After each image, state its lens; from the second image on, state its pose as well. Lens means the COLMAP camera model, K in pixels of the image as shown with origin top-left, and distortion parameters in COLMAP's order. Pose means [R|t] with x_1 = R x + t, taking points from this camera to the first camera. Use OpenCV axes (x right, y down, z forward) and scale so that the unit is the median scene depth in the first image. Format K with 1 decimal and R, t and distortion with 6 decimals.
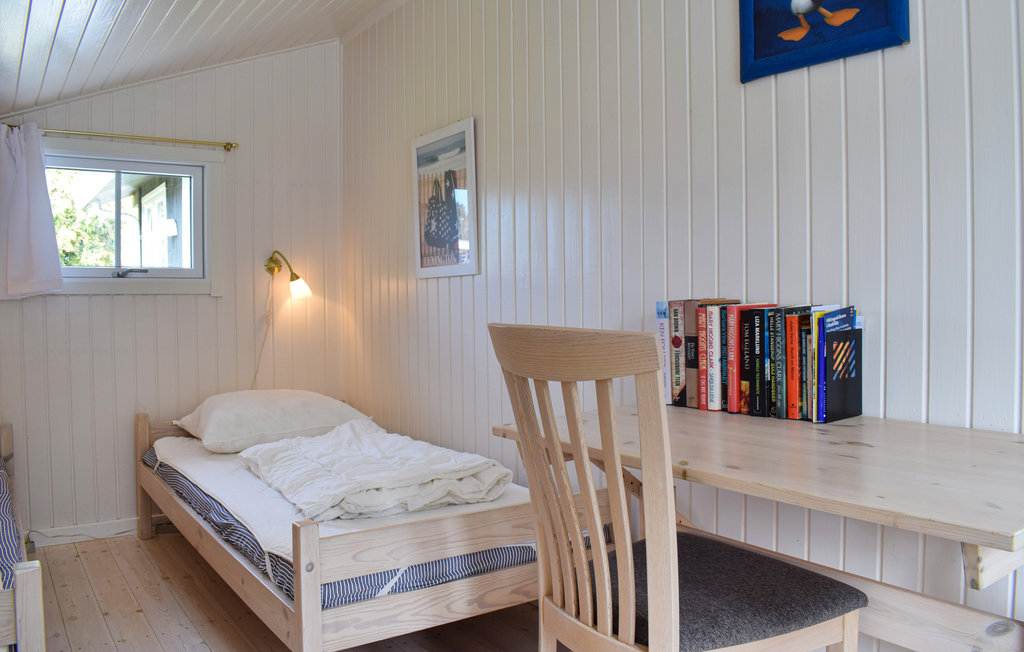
lens RADIAL K [[805.2, 0, 507.9], [0, 805.2, 316.3], [0, 0, 1]] dist [-0.080476, 0.007422]
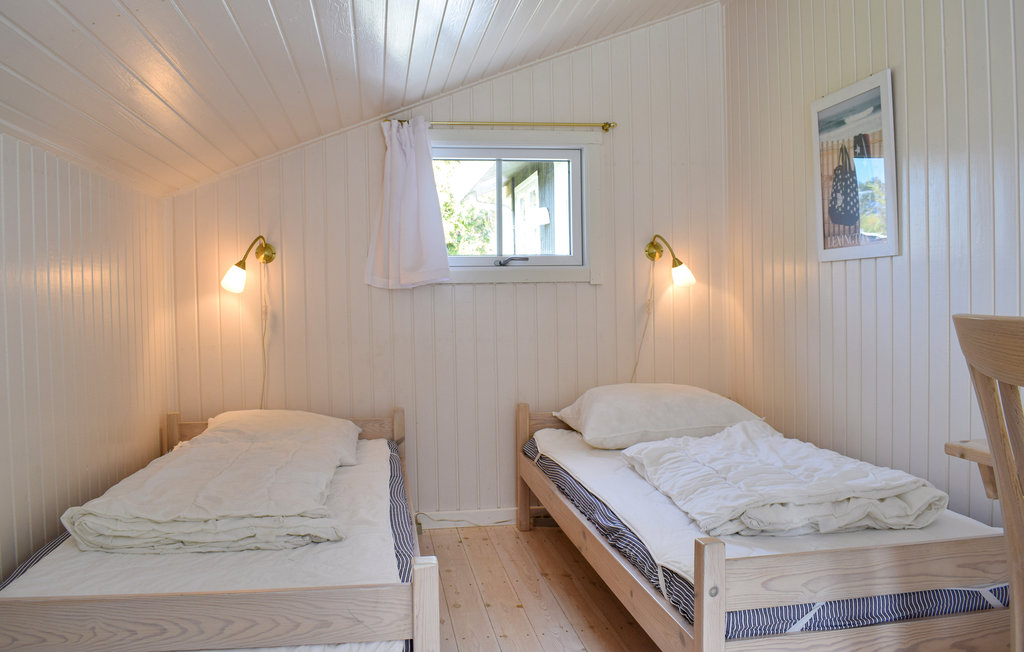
lens RADIAL K [[805.2, 0, 507.9], [0, 805.2, 316.3], [0, 0, 1]] dist [-0.080476, 0.007422]
pose [[0.912472, 0.007065, -0.409077, -0.070742], [-0.001616, 0.999905, 0.013666, 0.000780], [0.409135, -0.011809, 0.912397, 0.079721]]
